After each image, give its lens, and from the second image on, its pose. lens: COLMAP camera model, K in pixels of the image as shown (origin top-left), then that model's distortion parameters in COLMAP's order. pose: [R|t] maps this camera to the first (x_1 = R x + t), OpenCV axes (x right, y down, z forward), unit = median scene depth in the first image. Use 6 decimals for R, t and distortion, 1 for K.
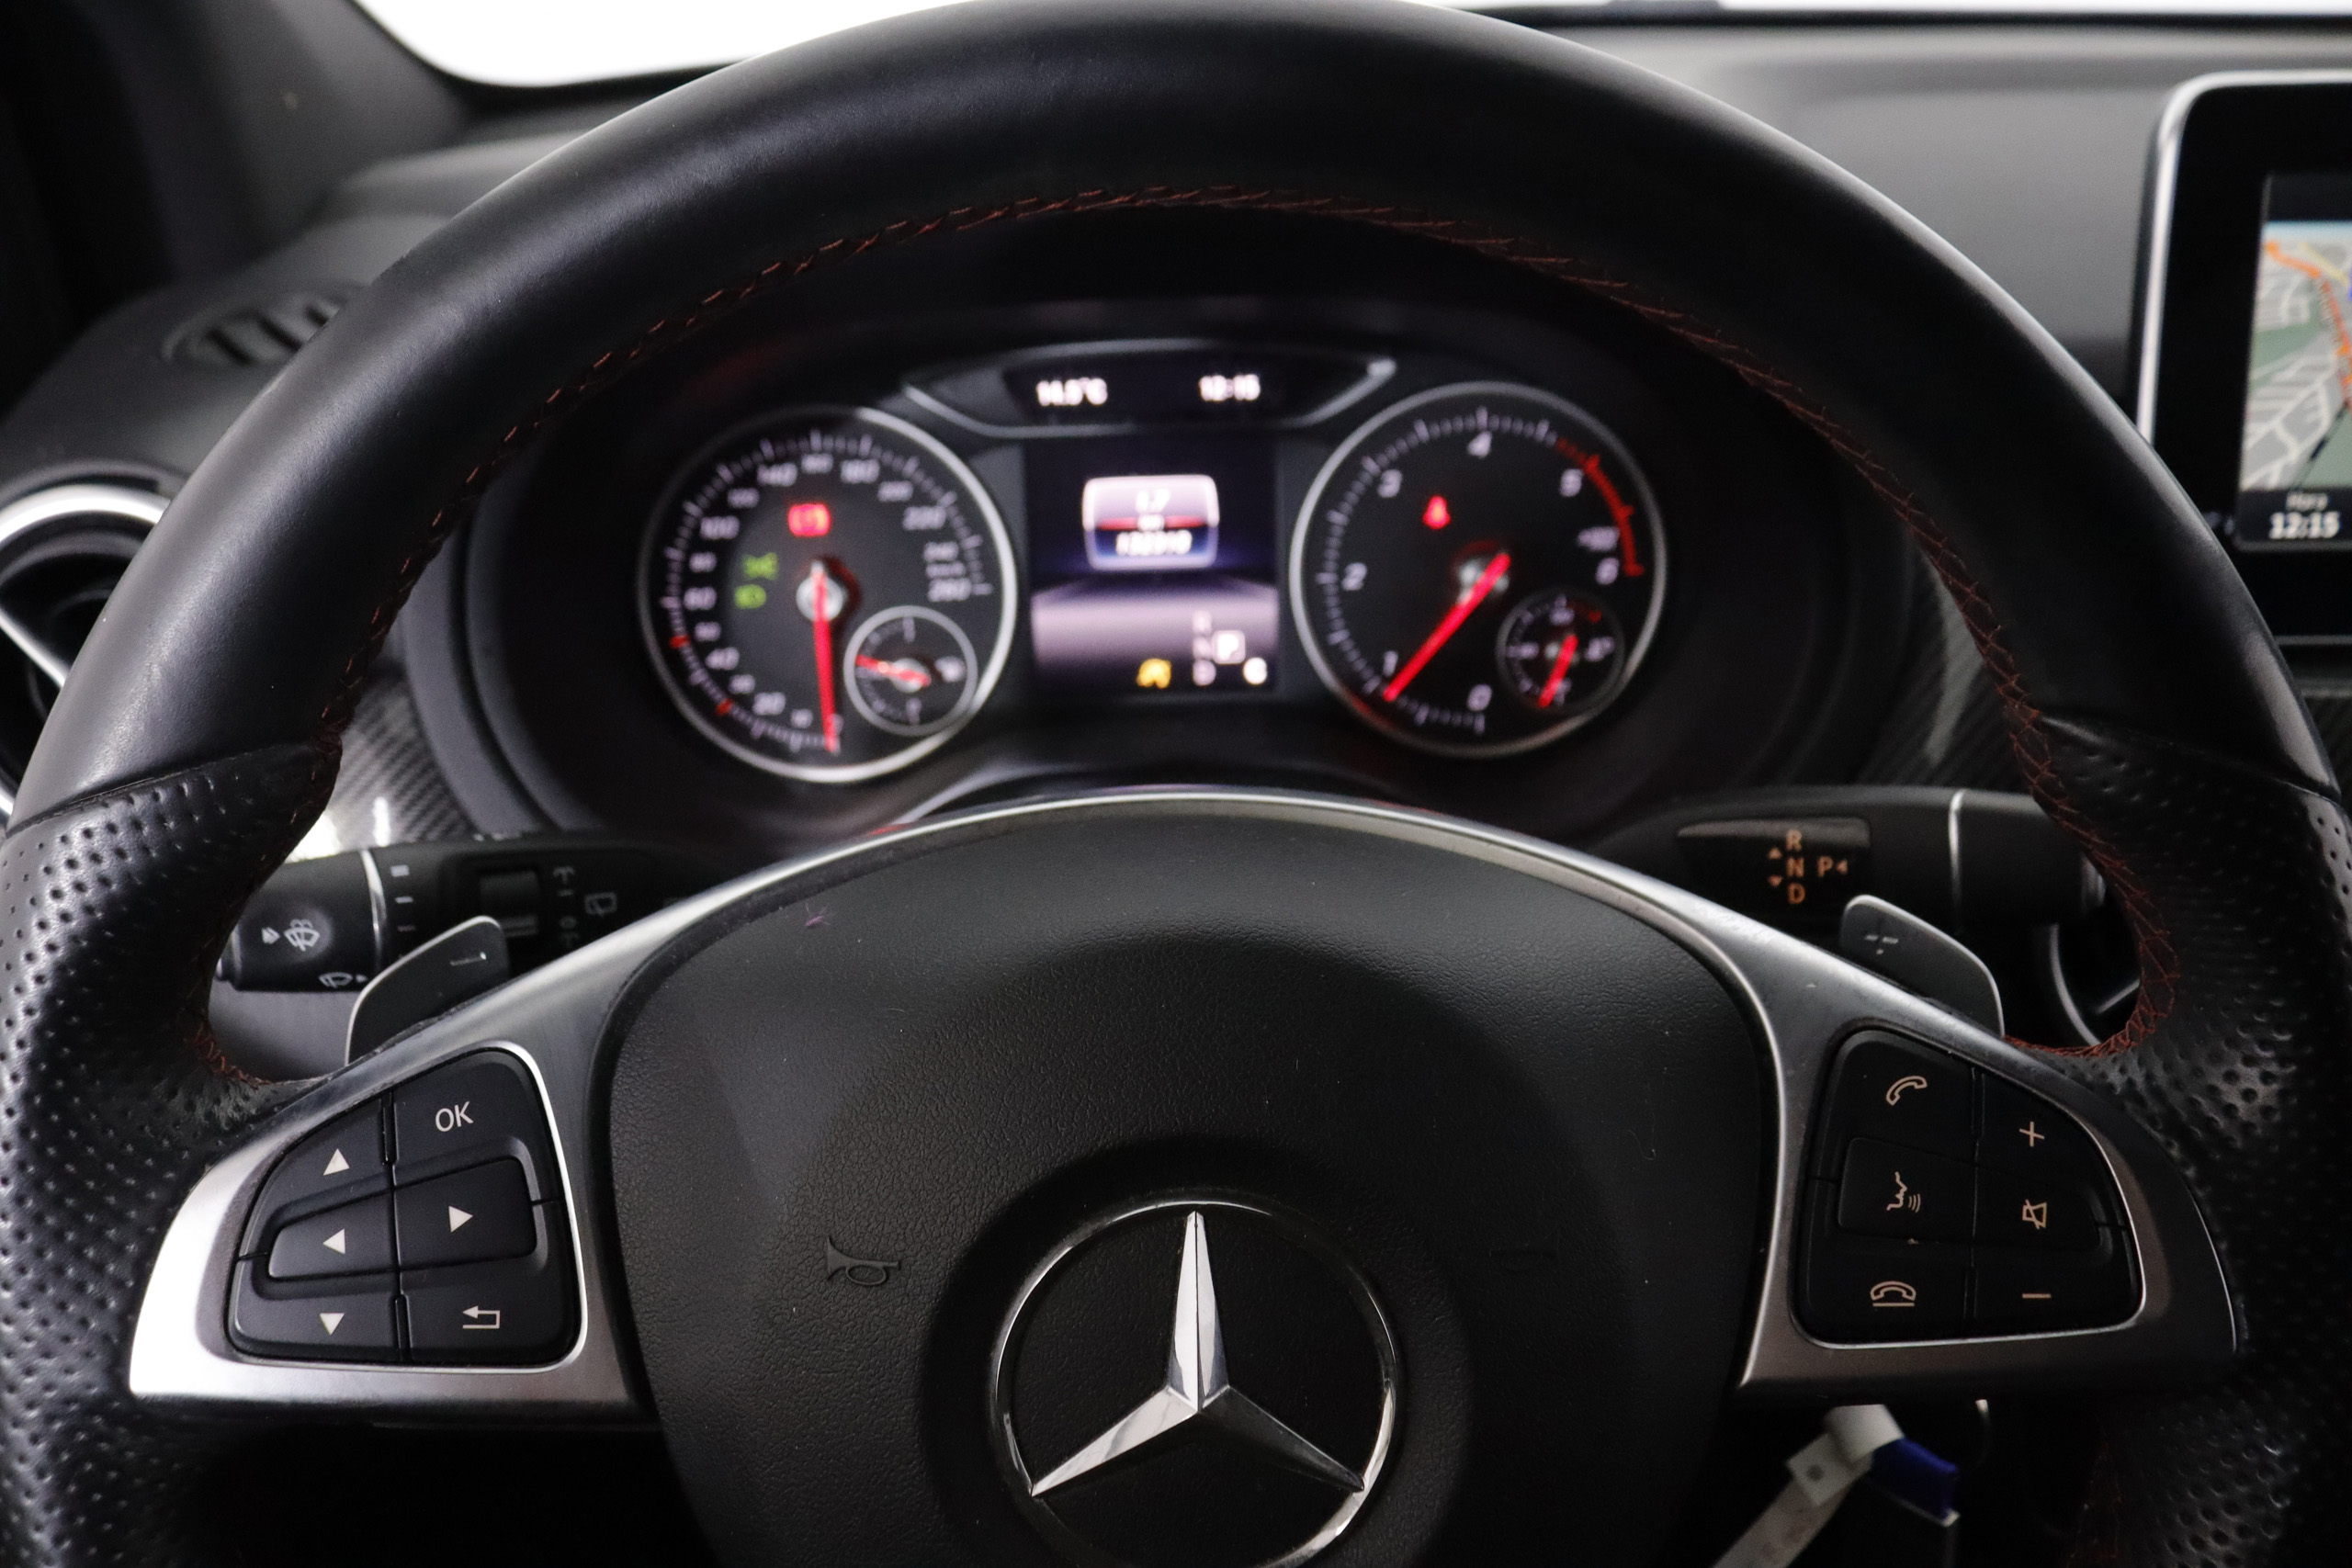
lens RADIAL K [[1873.4, 0, 1184.0], [0, 1873.4, 794.7], [0, 0, 1]] dist [-0.163320, 0.127558]
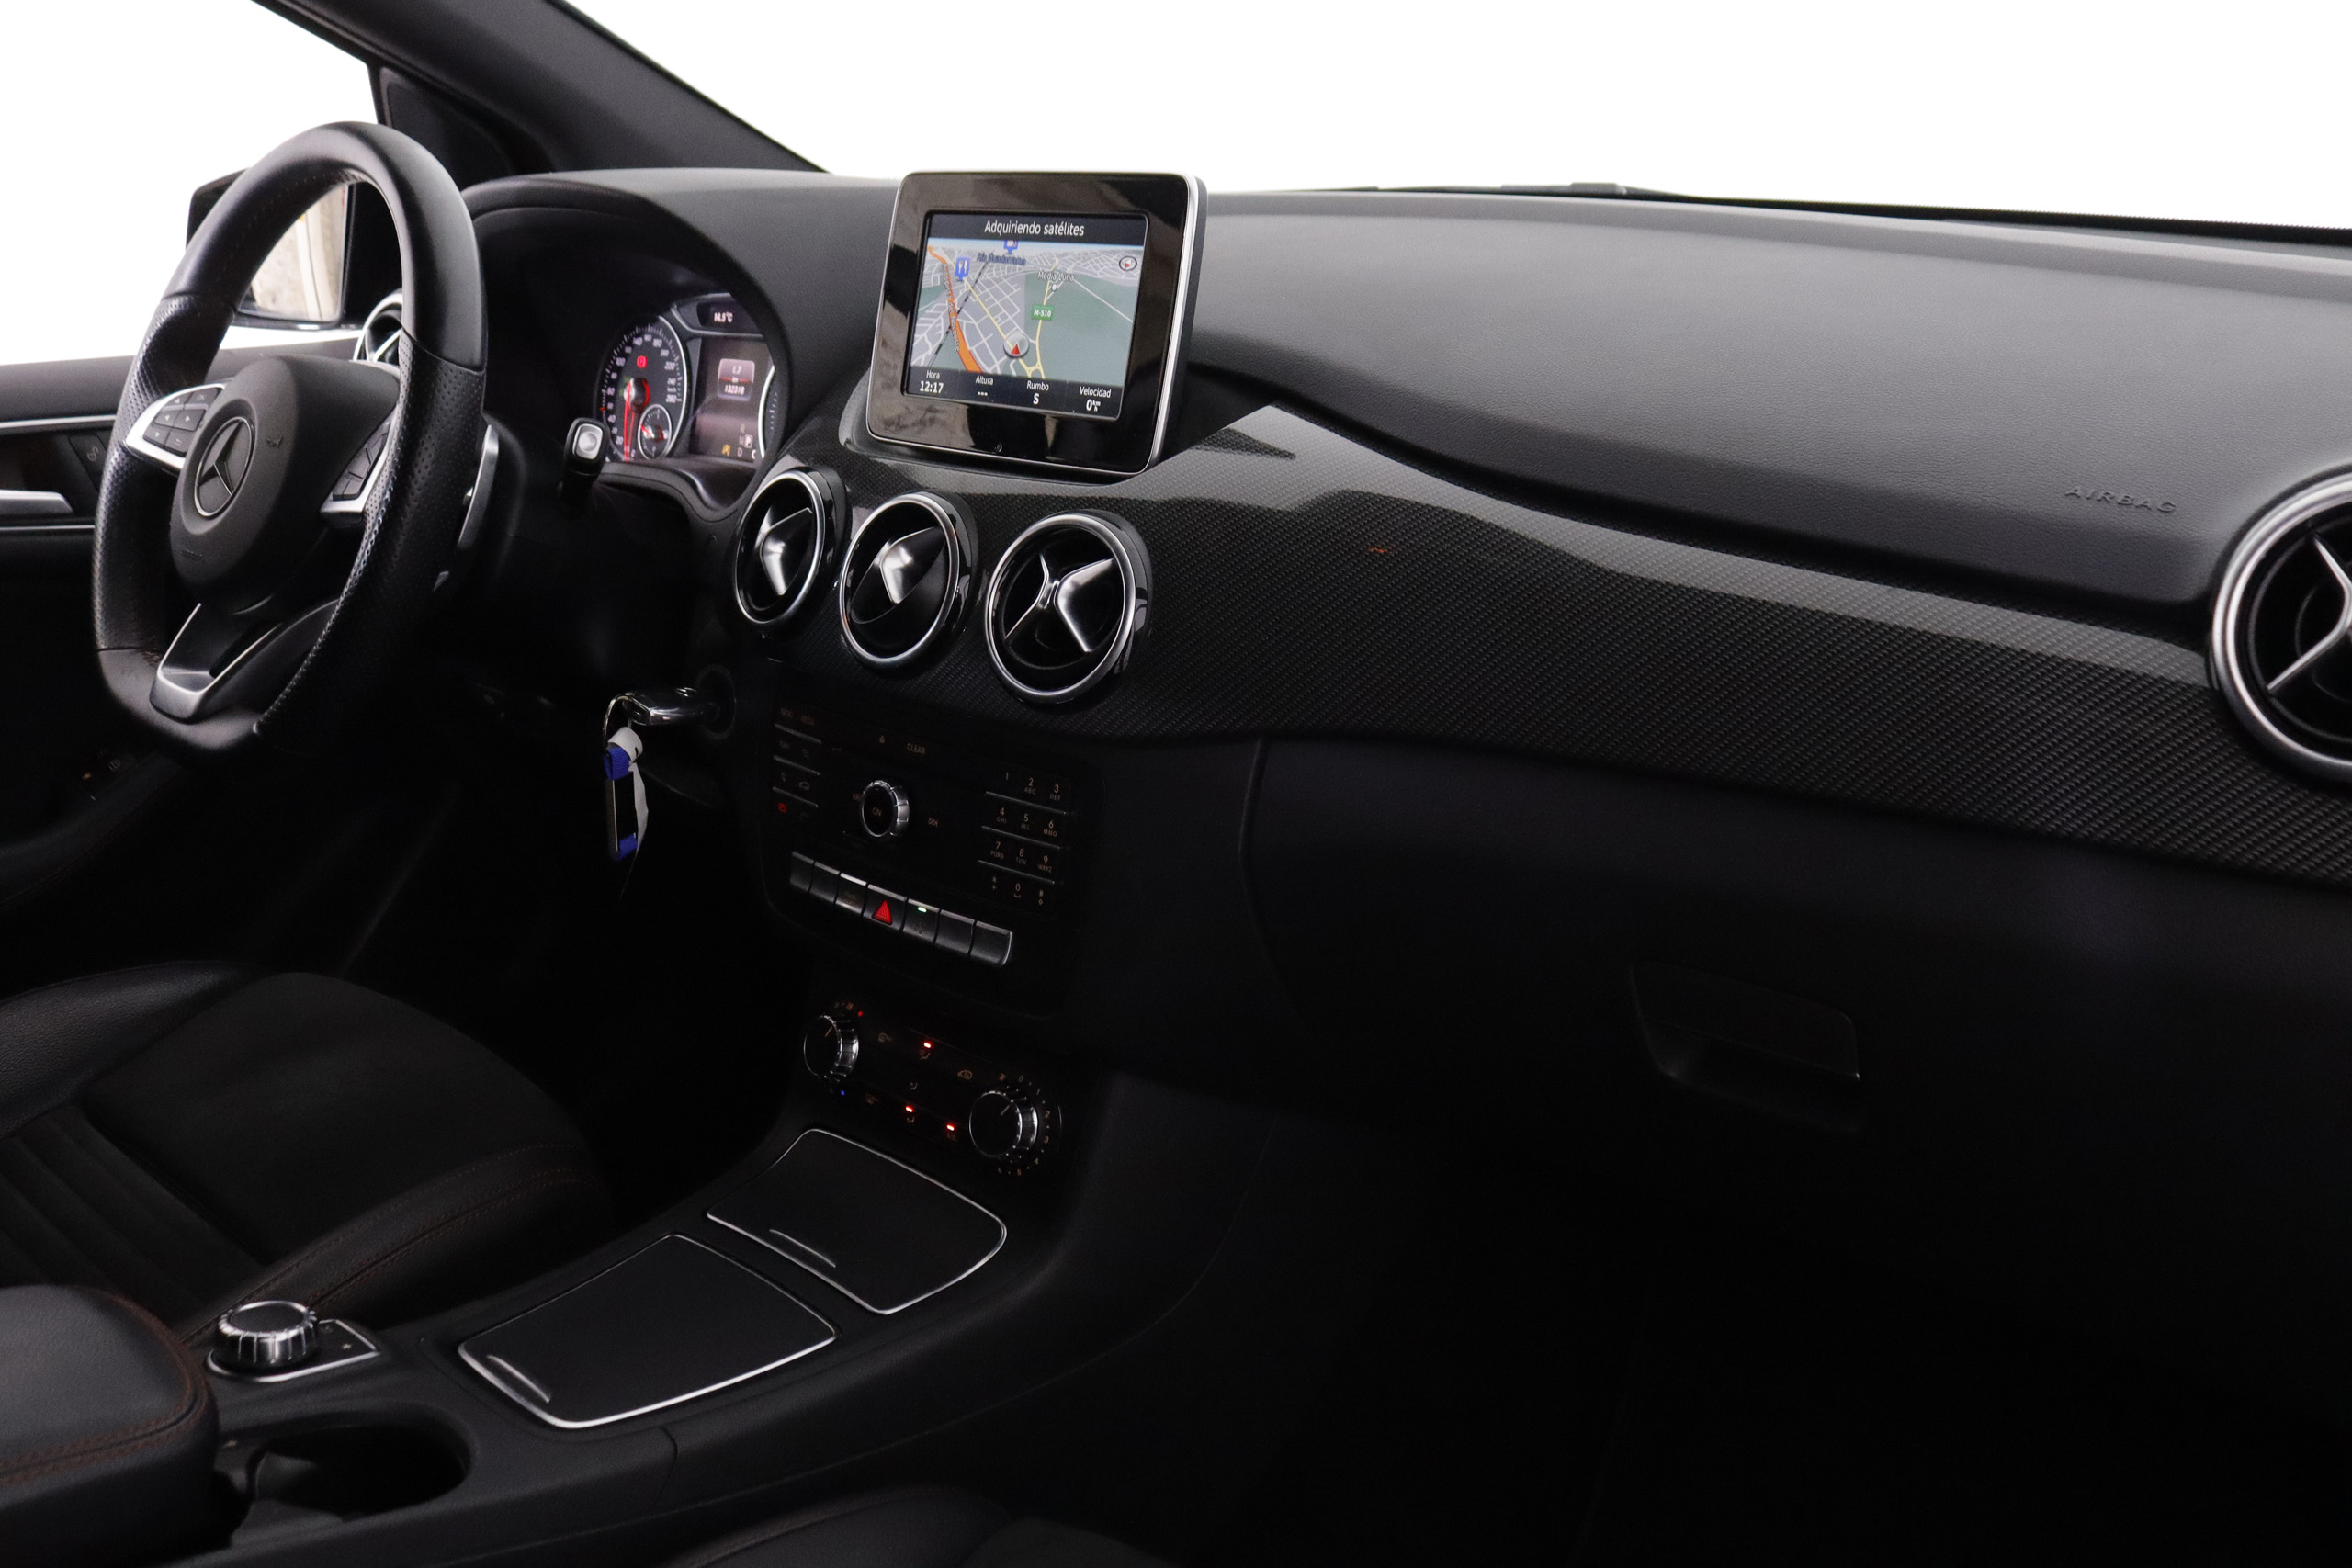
lens RADIAL K [[2022.8, 0, 1222.4], [0, 2022.8, 782.4], [0, 0, 1]] dist [-0.111079, 0.002396]
pose [[0.727881, 0.224161, -0.648028, 2.046013], [-0.322799, 0.945805, -0.035409, 0.200993], [0.604971, 0.234957, 0.760793, -0.326708]]
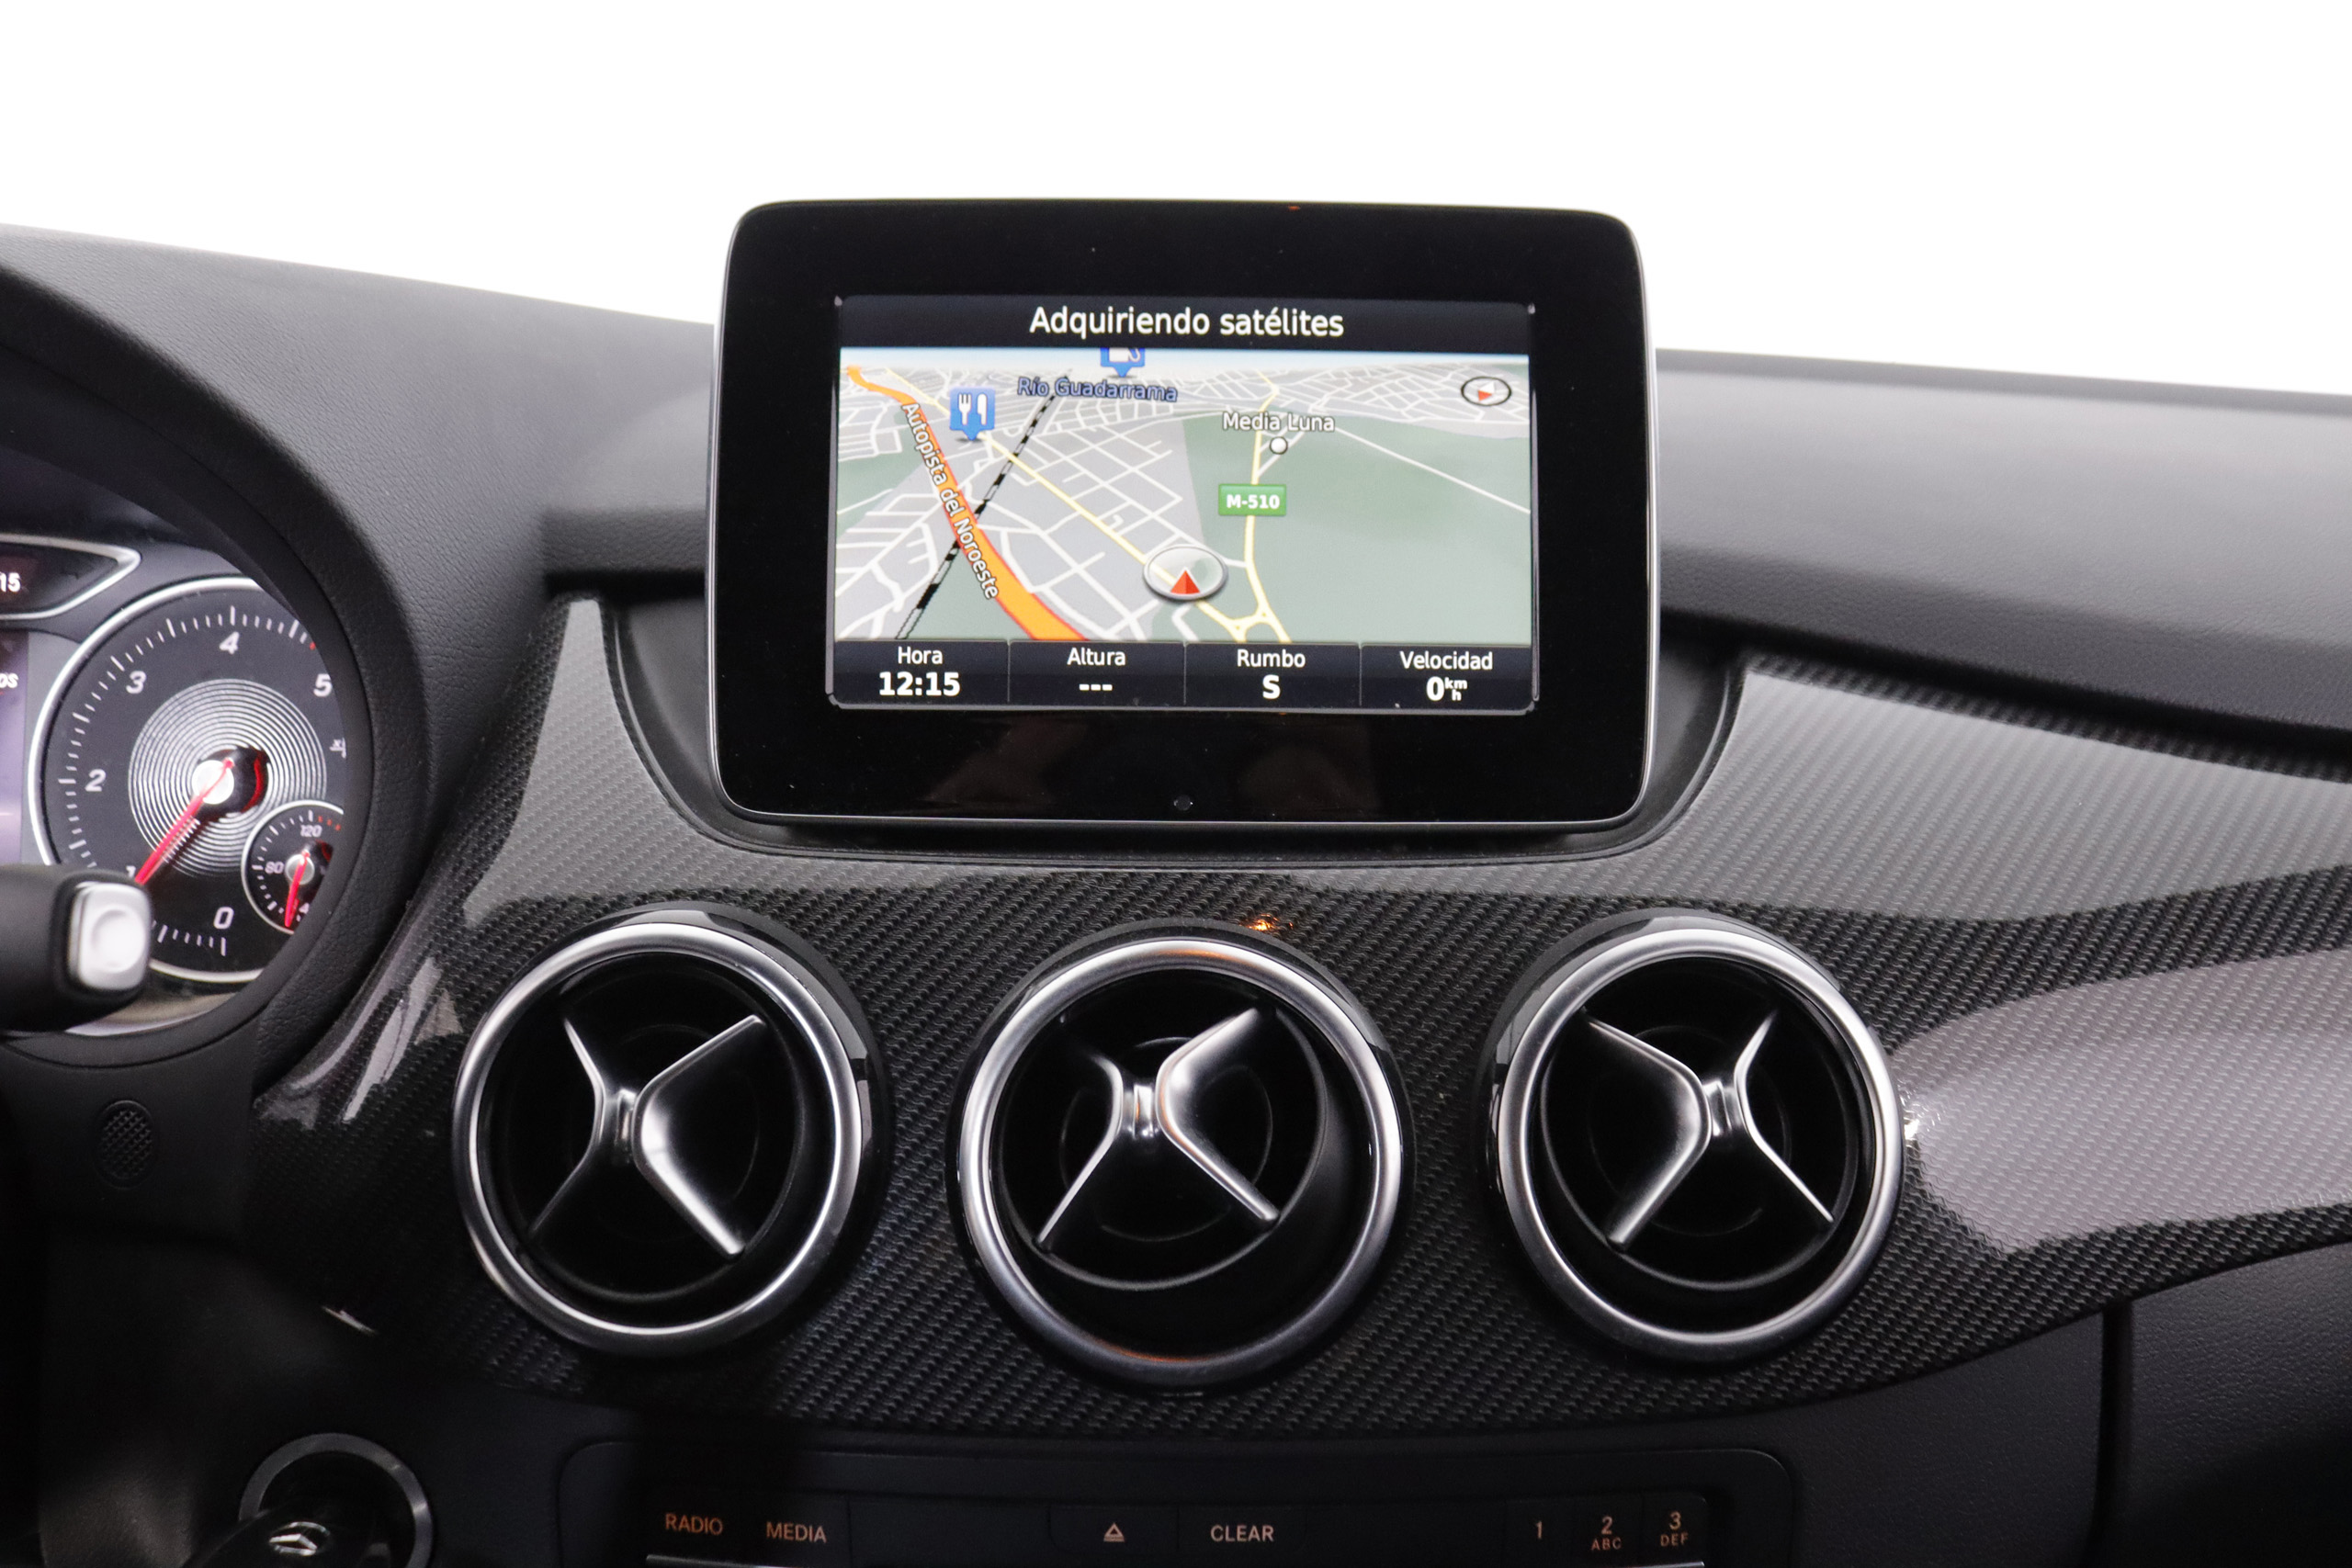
lens RADIAL K [[1968.6, 0, 1176.0], [0, 1968.6, 784.0], [0, 0, 1]] dist [-0.206590, 0.192187]
pose [[0.999462, 0.030614, -0.011740, 0.653335], [-0.032637, 0.963231, -0.266686, 0.119196], [0.003144, 0.266925, 0.963712, 0.100504]]
